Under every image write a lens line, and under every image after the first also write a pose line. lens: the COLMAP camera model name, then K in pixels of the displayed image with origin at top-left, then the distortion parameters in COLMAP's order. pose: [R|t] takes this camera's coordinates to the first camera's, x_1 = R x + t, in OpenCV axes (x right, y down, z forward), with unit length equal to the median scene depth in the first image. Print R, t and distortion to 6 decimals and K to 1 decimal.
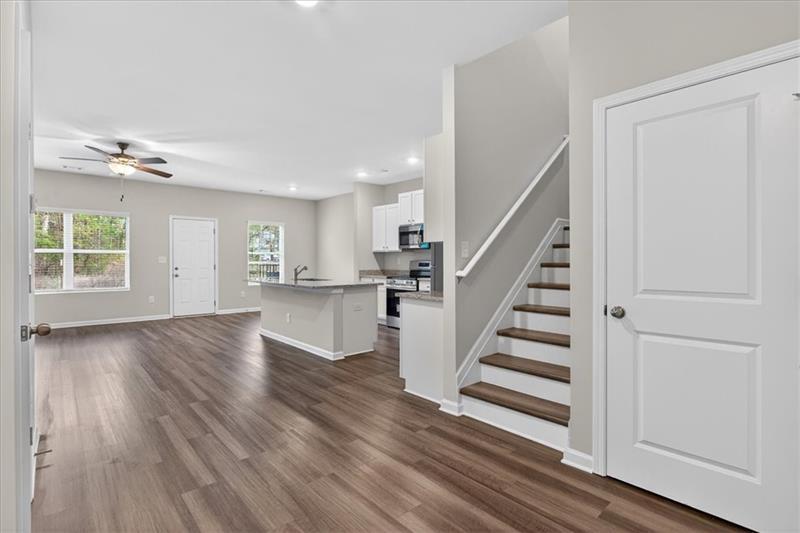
lens RADIAL K [[391.2, 0, 391.8], [0, 391.2, 265.7], [0, 0, 1]] dist [-0.005588, -0.000571]
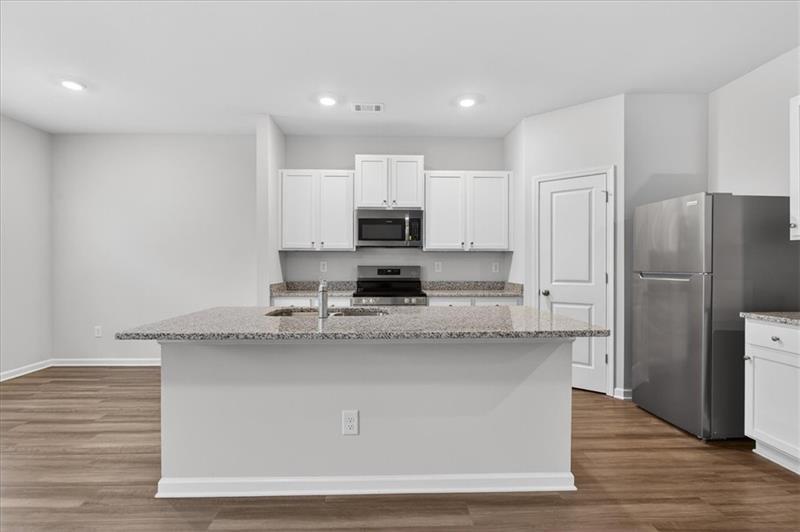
lens RADIAL K [[385.6, 0, 396.0], [0, 385.6, 269.5], [0, 0, 1]] dist [-0.001982, 0.000824]
pose [[0.629997, -0.010711, 0.776523, -0.396931], [0.012597, 0.999914, 0.003572, -0.008028], [-0.776495, 0.007531, 0.630078, 0.565027]]
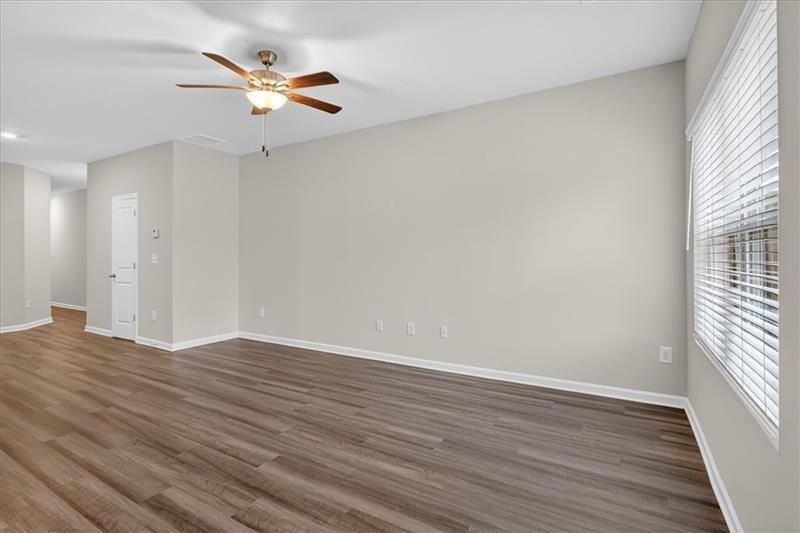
lens RADIAL K [[390.2, 0, 387.7], [0, 390.2, 253.6], [0, 0, 1]] dist [-0.003353, -0.000244]
pose [[-0.954535, -0.003494, -0.298080, -0.486634], [-0.004682, 0.999984, 0.003273, -0.017190], [0.298064, 0.004520, -0.954535, 1.129231]]
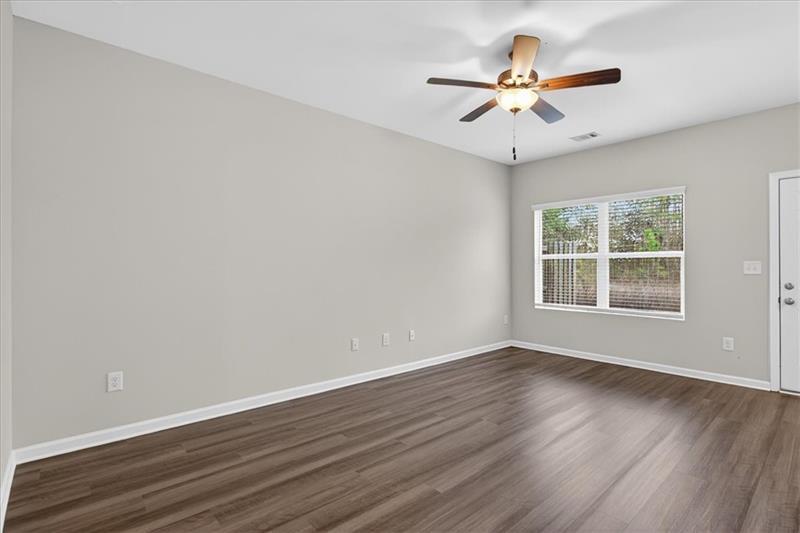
lens RADIAL K [[391.7, 0, 400.0], [0, 391.7, 266.5], [0, 0, 1]] dist [-0.001848, 0.001008]
pose [[0.014006, -0.005163, -0.999889, -0.106898], [-0.012751, 0.999904, -0.005342, -0.008514], [0.999821, 0.012824, 0.013938, 0.588183]]
